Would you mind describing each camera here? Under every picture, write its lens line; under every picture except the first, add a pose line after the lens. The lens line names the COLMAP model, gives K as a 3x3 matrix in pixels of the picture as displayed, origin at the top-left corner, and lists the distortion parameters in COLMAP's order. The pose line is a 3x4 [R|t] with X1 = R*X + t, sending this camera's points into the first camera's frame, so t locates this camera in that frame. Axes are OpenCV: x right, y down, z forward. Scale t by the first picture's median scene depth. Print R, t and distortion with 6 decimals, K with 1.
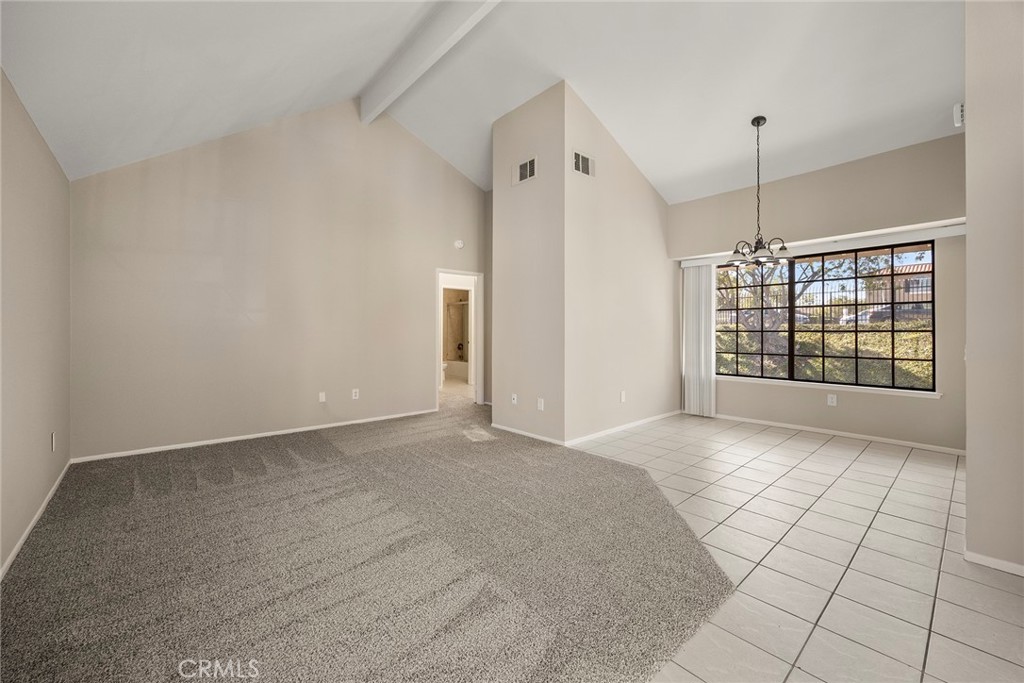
lens RADIAL K [[400.2, 0, 510.0], [0, 400.2, 331.2], [0, 0, 1]] dist [-0.002530, -0.000164]
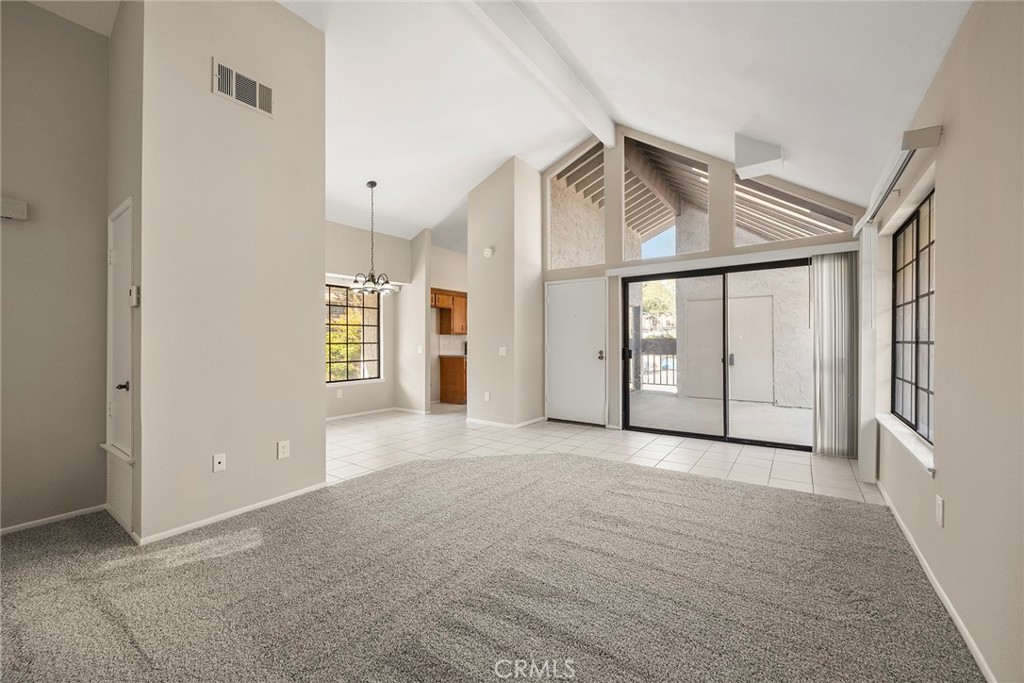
lens RADIAL K [[400.2, 0, 502.4], [0, 400.2, 341.9], [0, 0, 1]] dist [-0.002530, -0.000164]
pose [[-0.206358, 0.001408, 0.978476, -0.662007], [0.007487, 0.999972, 0.000140, -0.001857], [-0.978448, 0.007354, -0.206363, 0.743991]]
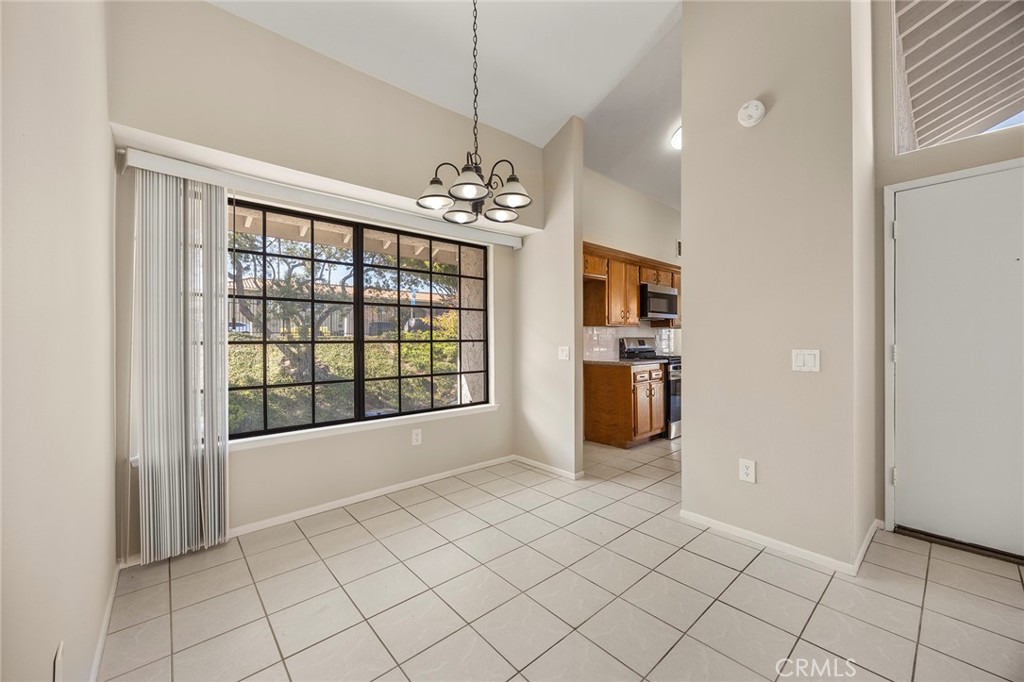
lens RADIAL K [[400.2, 0, 512.6], [0, 400.2, 341.3], [0, 0, 1]] dist [-0.002530, -0.000164]
pose [[0.010079, -0.001094, 0.999949, 0.085560], [0.011868, 0.999929, 0.000974, 0.000701], [-0.999879, 0.011858, 0.010091, 0.827158]]
